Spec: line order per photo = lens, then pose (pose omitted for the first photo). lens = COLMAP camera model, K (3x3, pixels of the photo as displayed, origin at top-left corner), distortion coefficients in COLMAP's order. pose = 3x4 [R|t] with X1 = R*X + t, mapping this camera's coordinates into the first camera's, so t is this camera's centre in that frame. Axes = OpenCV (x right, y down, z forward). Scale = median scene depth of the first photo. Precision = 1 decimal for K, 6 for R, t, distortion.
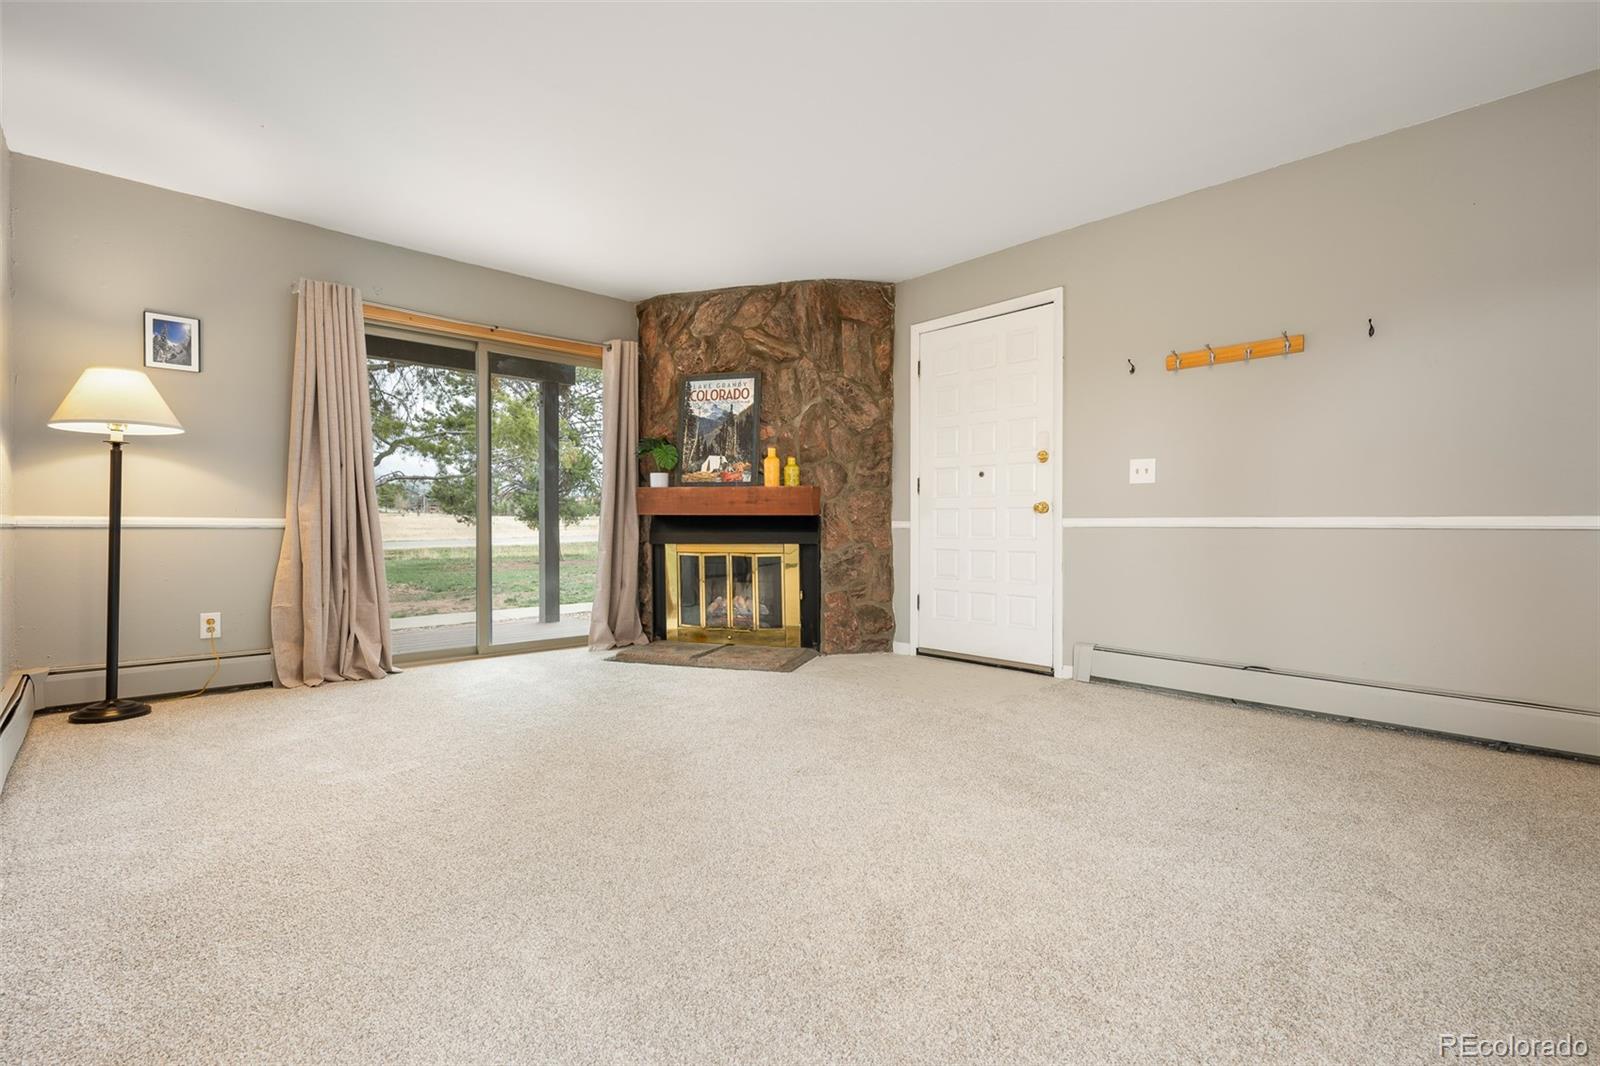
lens RADIAL K [[739.2, 0, 808.5], [0, 739.2, 524.9], [0, 0, 1]] dist [0.003260, -0.000832]
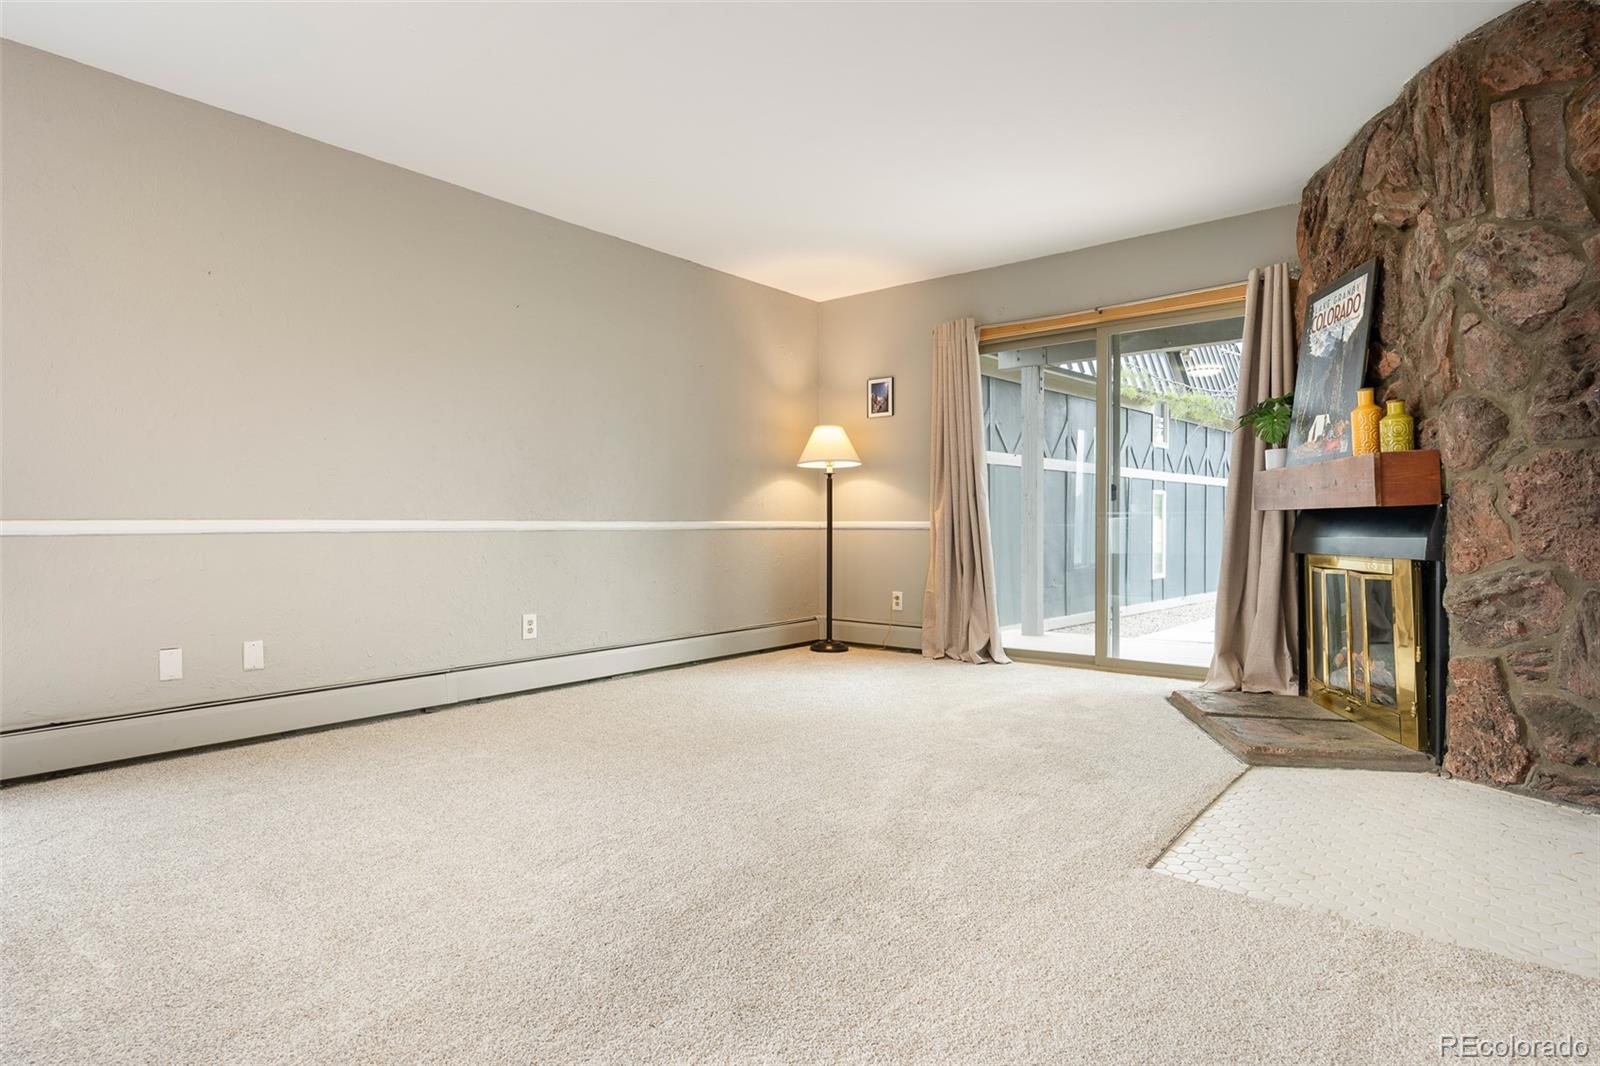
lens RADIAL K [[883.5, 0, 795.0], [0, 883.5, 533.5], [0, 0, 1]] dist [0.013636, 0.001122]
pose [[0.106976, 0.006668, -0.994239, 0.588990], [0.004839, 0.999962, 0.007227, -0.000025], [0.994250, -0.005584, 0.106940, 0.481762]]
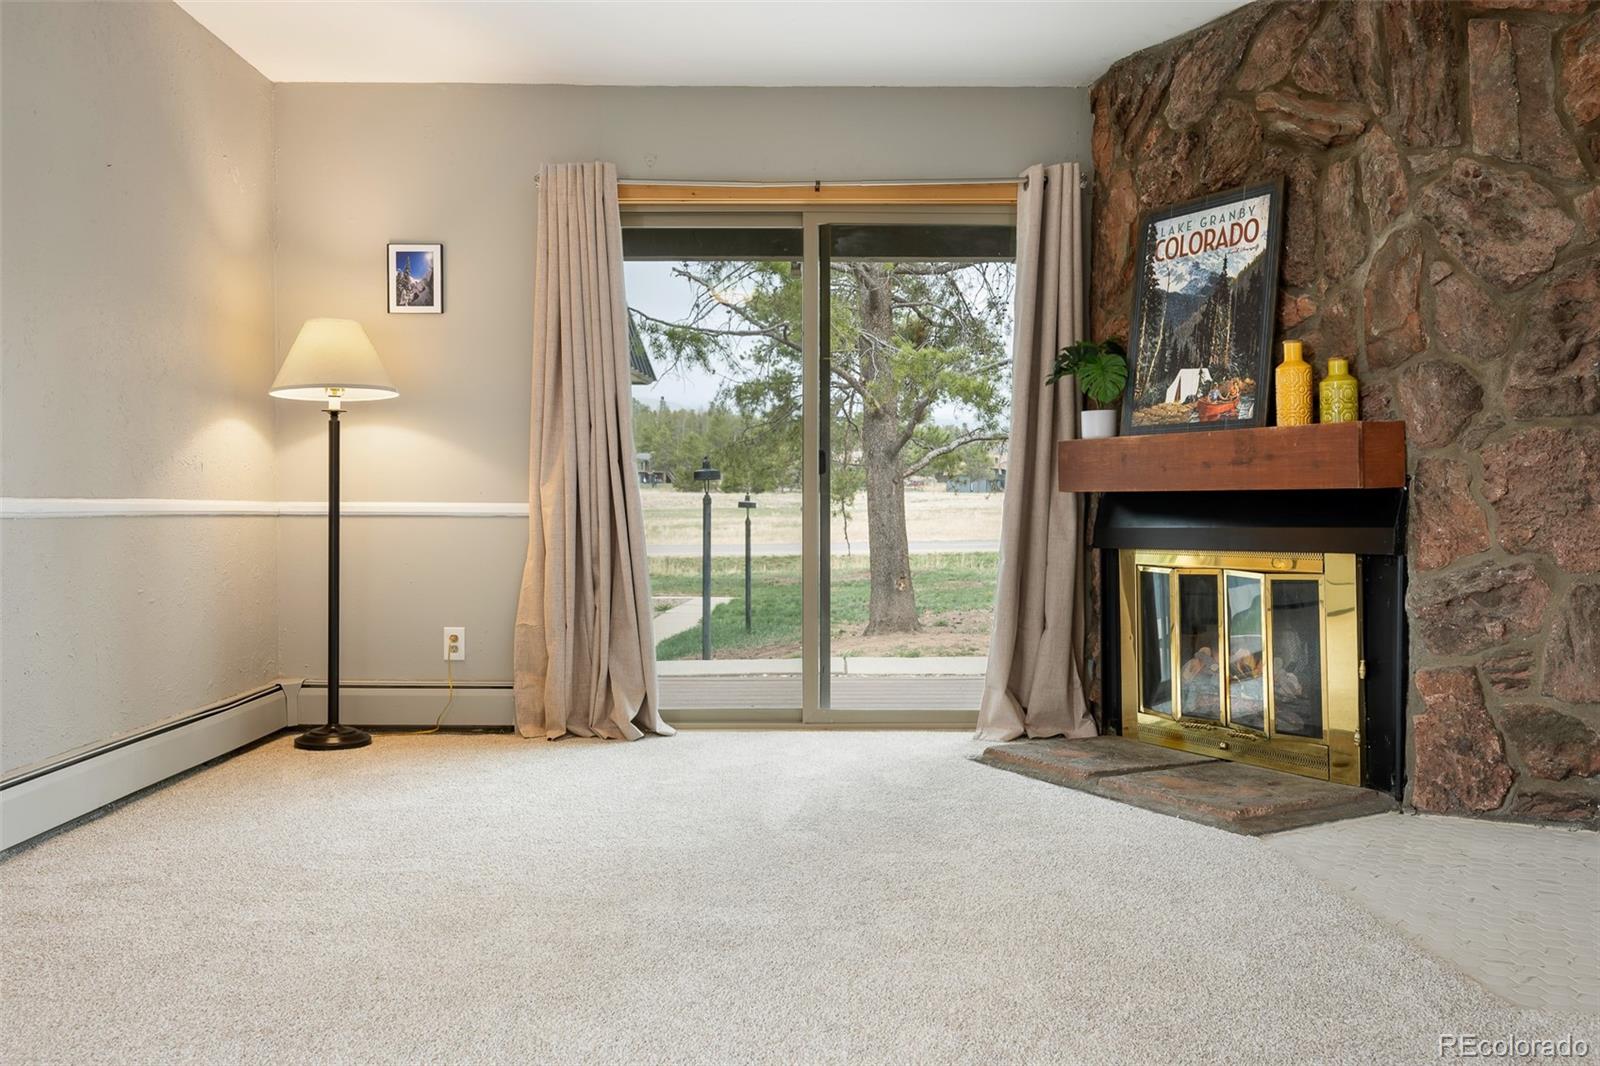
lens RADIAL K [[1313.9, 0, 797.8], [0, 1313.9, 539.0], [0, 0, 1]] dist [-0.015209, 0.023504]
pose [[0.722462, 0.013084, -0.691287, 0.289006], [0.001154, 0.999797, 0.020130, 0.000721], [0.691410, -0.015340, 0.722300, 0.201684]]
